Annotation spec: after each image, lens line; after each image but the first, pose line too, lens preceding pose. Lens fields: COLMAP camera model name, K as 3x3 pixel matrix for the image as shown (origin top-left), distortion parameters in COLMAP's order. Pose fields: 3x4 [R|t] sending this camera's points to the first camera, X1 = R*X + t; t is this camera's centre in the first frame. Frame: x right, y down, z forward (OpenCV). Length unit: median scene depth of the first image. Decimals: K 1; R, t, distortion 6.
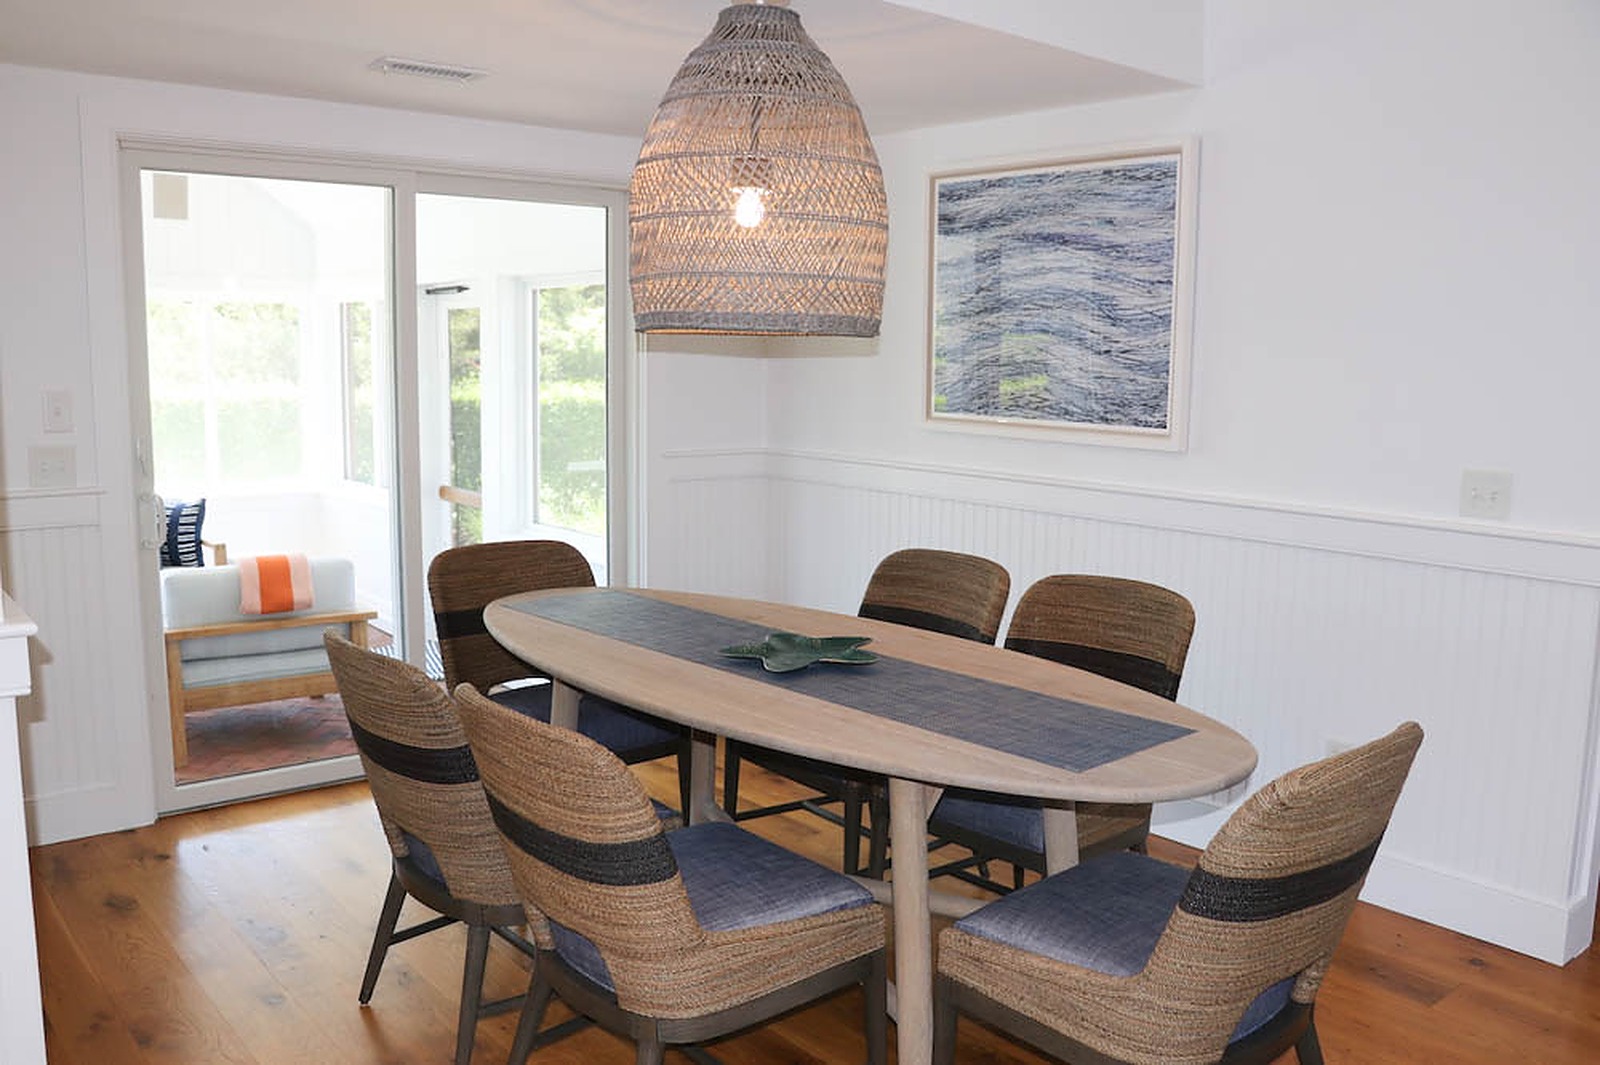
lens RADIAL K [[1324.9, 0, 801.6], [0, 1324.9, 530.3], [0, 0, 1]] dist [-0.117086, 0.059516]
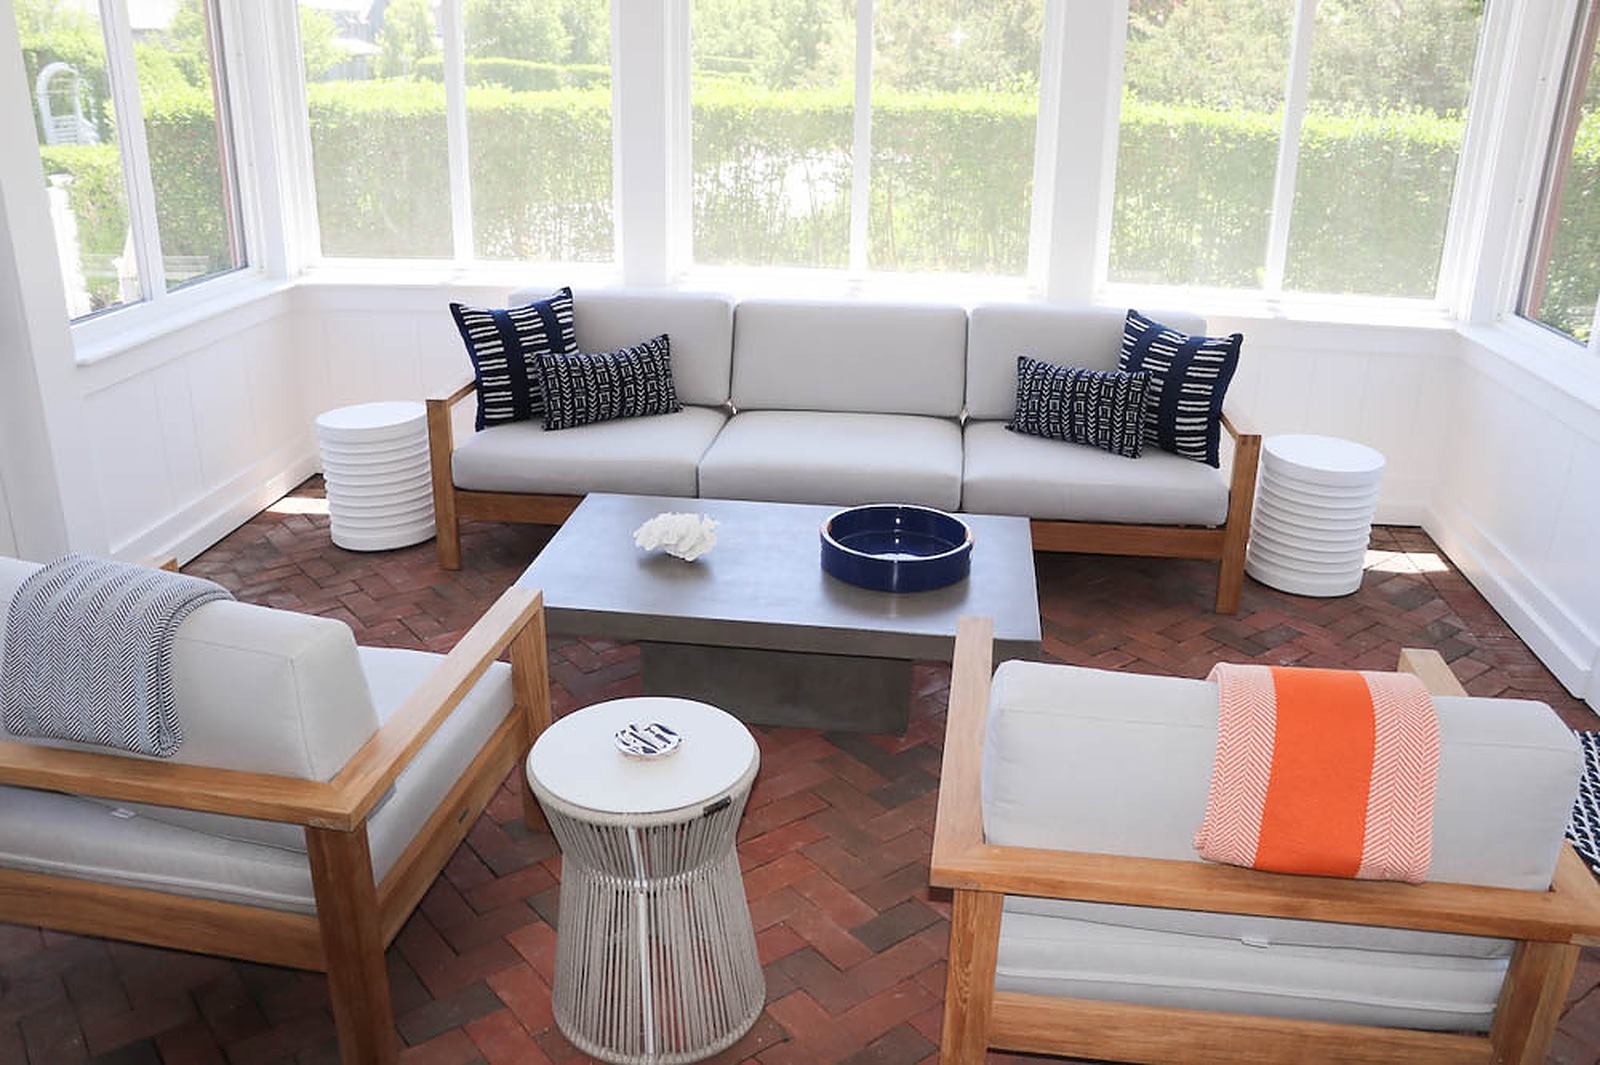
lens RADIAL K [[1324.9, 0, 790.6], [0, 1324.9, 544.9], [0, 0, 1]] dist [-0.117086, 0.059516]
pose [[0.694350, 0.252674, -0.673821, -0.211494], [-0.099229, 0.961006, 0.258112, -0.061685], [0.712763, -0.112358, 0.692347, 0.498536]]
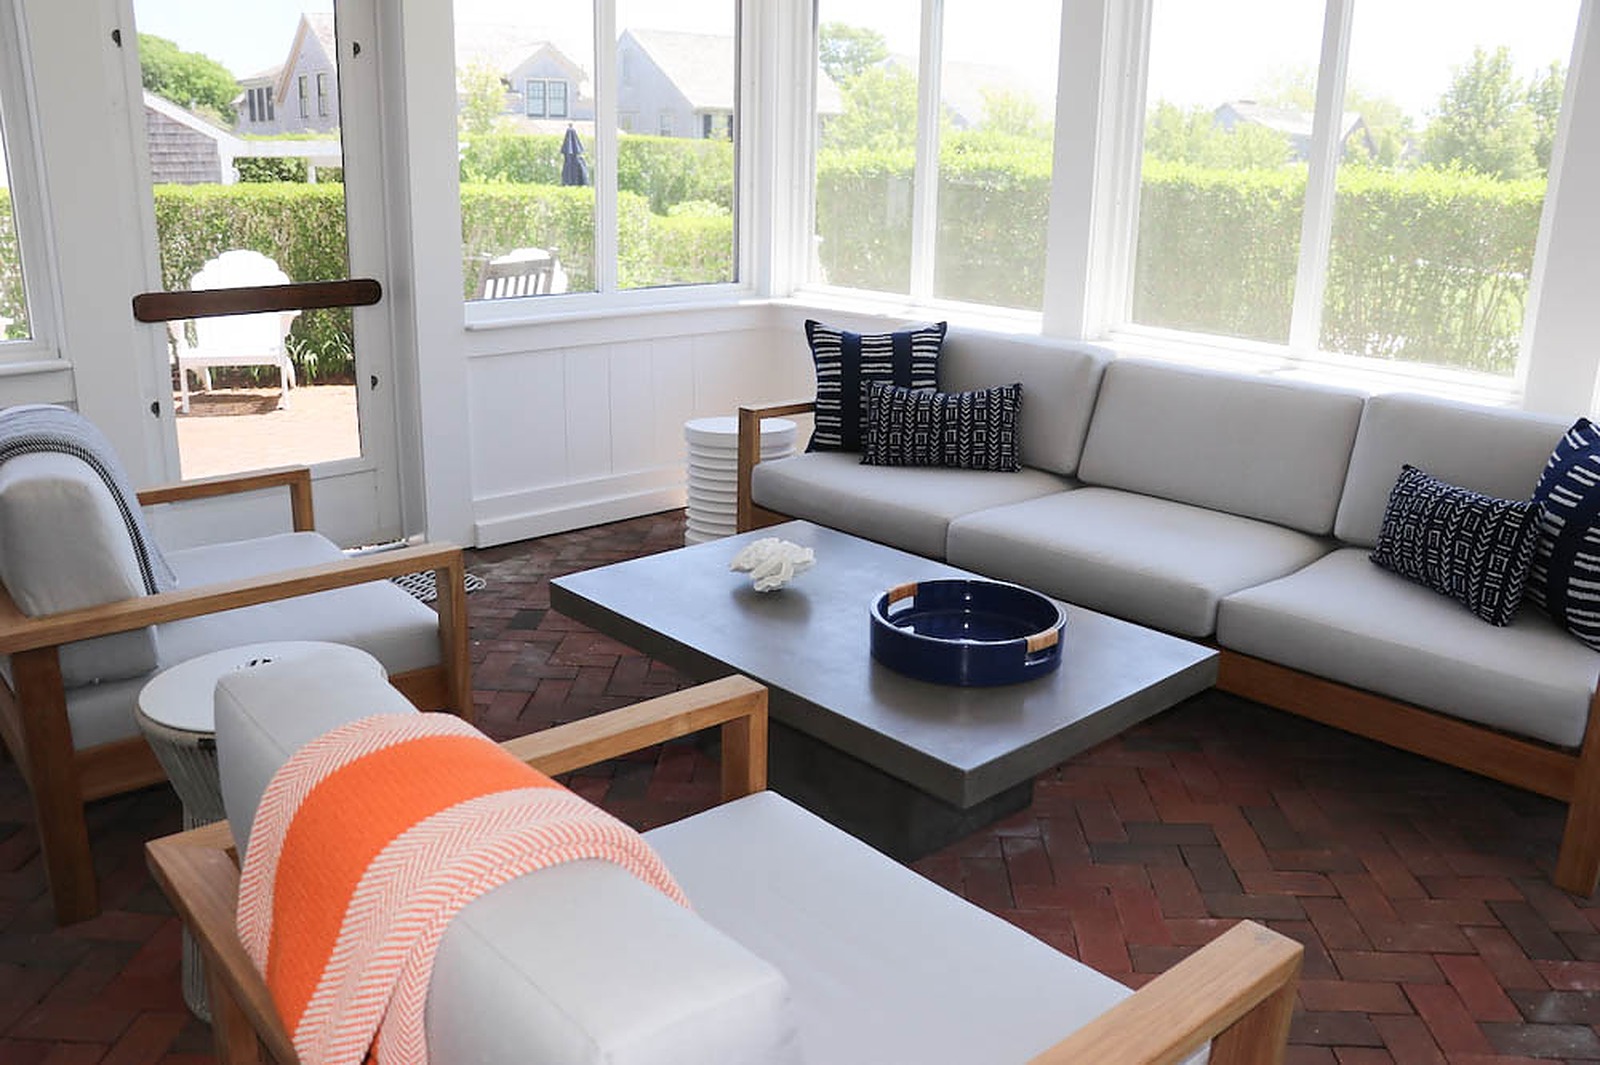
lens RADIAL K [[1324.9, 0, 798.1], [0, 1324.9, 532.3], [0, 0, 1]] dist [-0.117086, 0.059516]
pose [[0.085537, 0.266629, -0.959996, -0.166942], [-0.156305, 0.955188, 0.251366, -0.054806], [0.983998, 0.128551, 0.123379, 0.737087]]
